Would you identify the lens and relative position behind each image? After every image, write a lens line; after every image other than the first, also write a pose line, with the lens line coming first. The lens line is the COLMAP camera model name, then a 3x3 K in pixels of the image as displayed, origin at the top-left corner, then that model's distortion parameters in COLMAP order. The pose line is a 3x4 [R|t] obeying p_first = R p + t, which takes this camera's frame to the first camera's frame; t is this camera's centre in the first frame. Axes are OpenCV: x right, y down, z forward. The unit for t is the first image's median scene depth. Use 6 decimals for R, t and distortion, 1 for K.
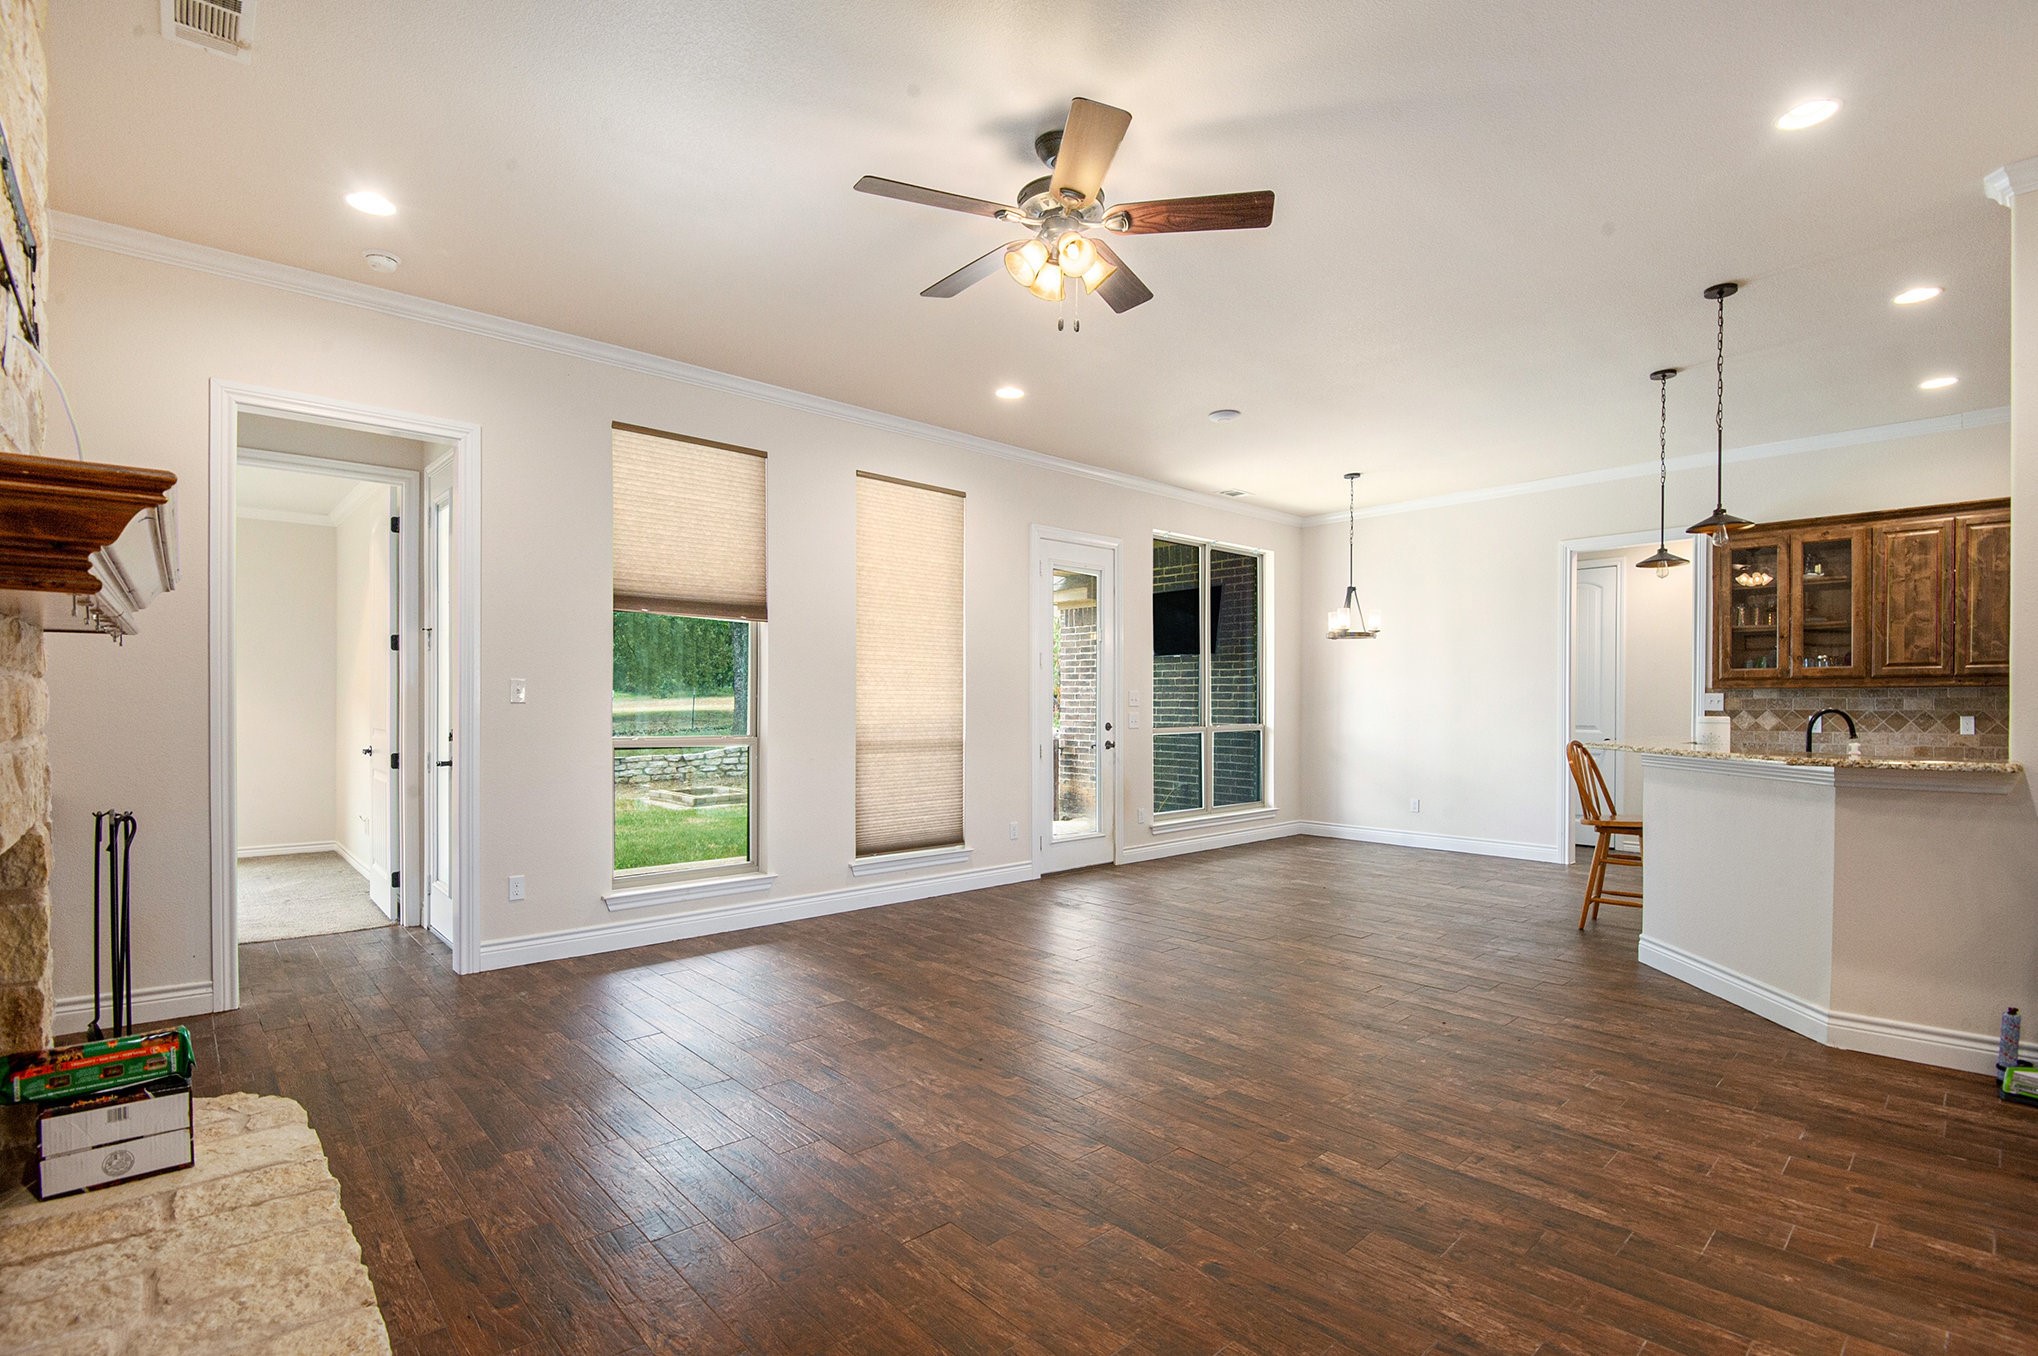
lens RADIAL K [[942.3, 0, 1000.2], [0, 942.3, 717.1], [0, 0, 1]] dist [-0.003546, -0.000304]
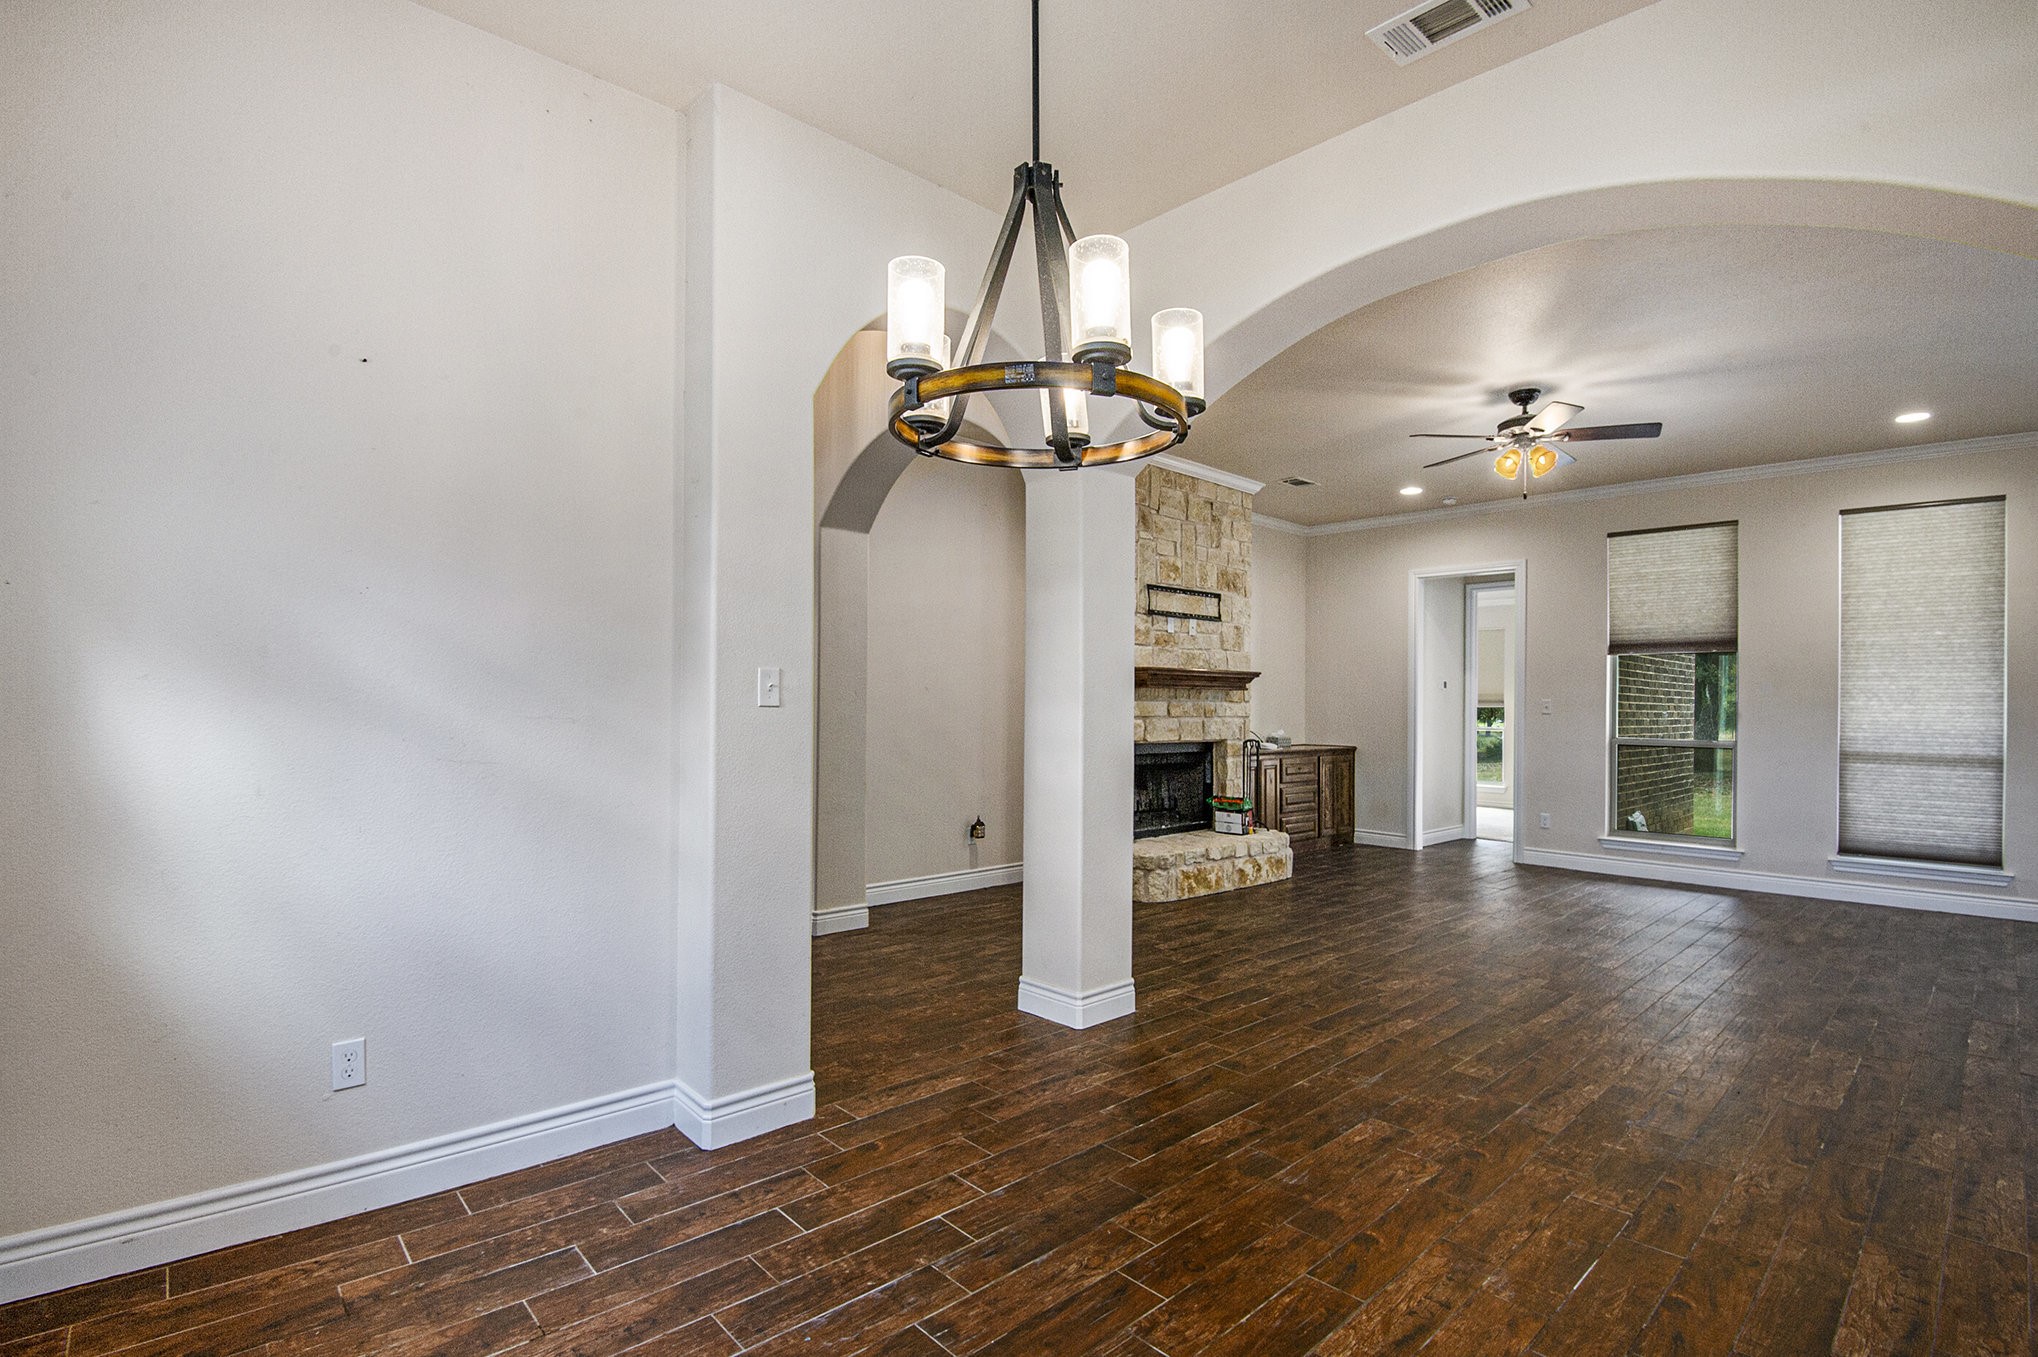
lens RADIAL K [[942.3, 0, 1017.5], [0, 942.3, 691.3], [0, 0, 1]] dist [-0.003546, -0.000304]
pose [[0.025153, -0.010105, -0.999633, 0.941203], [-0.015691, 0.999822, -0.010502, -0.017844], [0.999560, 0.015950, 0.024990, -0.010166]]
